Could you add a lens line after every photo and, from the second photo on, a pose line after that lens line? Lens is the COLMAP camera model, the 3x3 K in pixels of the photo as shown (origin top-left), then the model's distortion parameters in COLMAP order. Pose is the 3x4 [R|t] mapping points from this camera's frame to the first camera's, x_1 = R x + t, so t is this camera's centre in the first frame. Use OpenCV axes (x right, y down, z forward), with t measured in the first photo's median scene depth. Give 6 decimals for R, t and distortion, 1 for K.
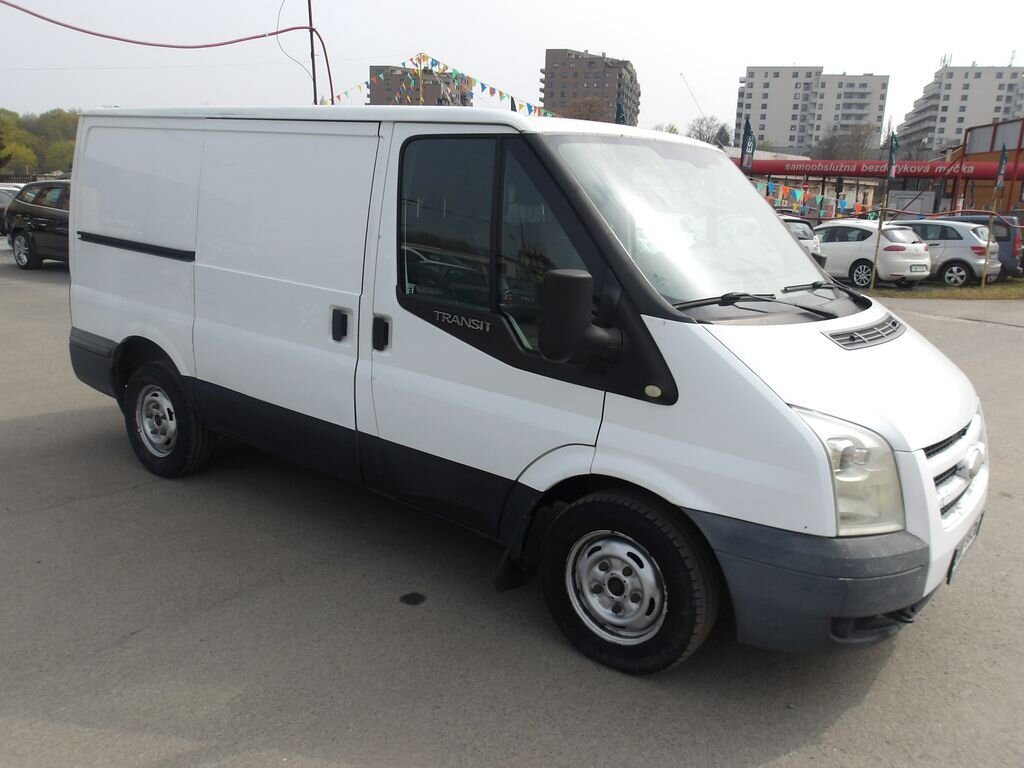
lens RADIAL K [[876.0, 0, 511.3], [0, 876.0, 371.5], [0, 0, 1]] dist [-0.015406, 0.008931]
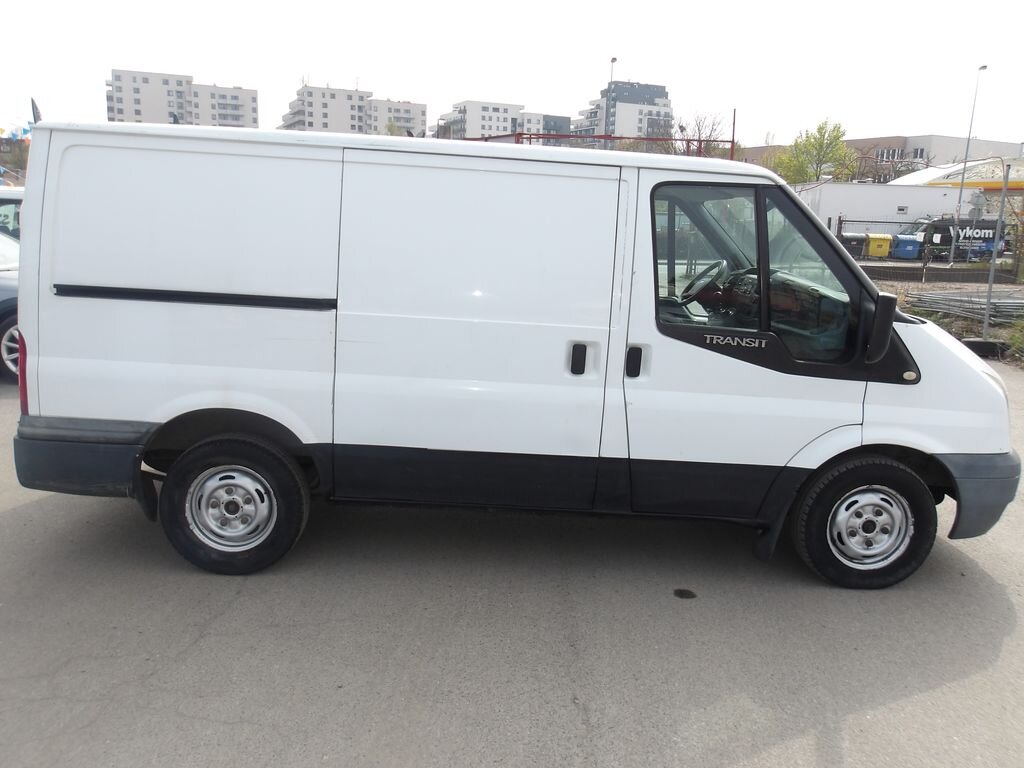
lens RADIAL K [[876.0, 0, 511.3], [0, 876.0, 371.5], [0, 0, 1]] dist [-0.015406, 0.008931]
pose [[0.767281, -0.122081, 0.629584, -0.905276], [0.127405, 0.991163, 0.036925, -0.086866], [-0.628529, 0.051880, 0.776054, 0.246764]]
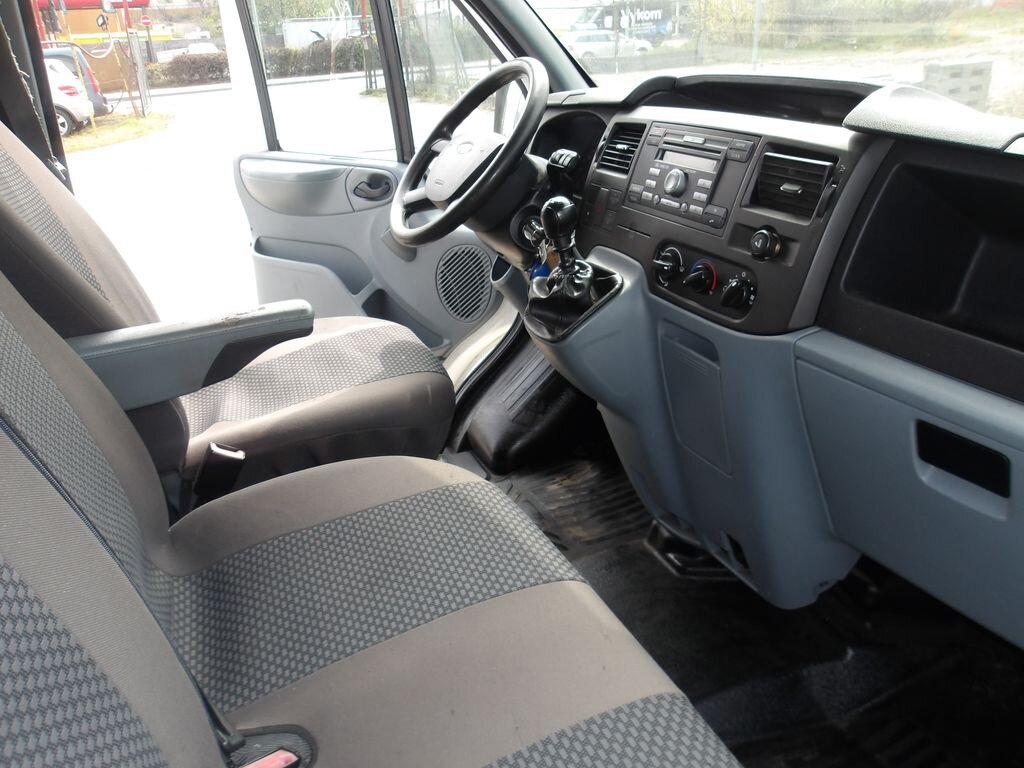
lens RADIAL K [[819.0, 0, 500.2], [0, 819.0, 393.2], [0, 0, 1]] dist [-0.004012, 0.009867]
pose [[0.490420, -0.408085, 0.770035, -0.106185], [0.240791, 0.912643, 0.330306, -0.154543], [-0.837560, 0.023429, 0.545842, 0.910481]]
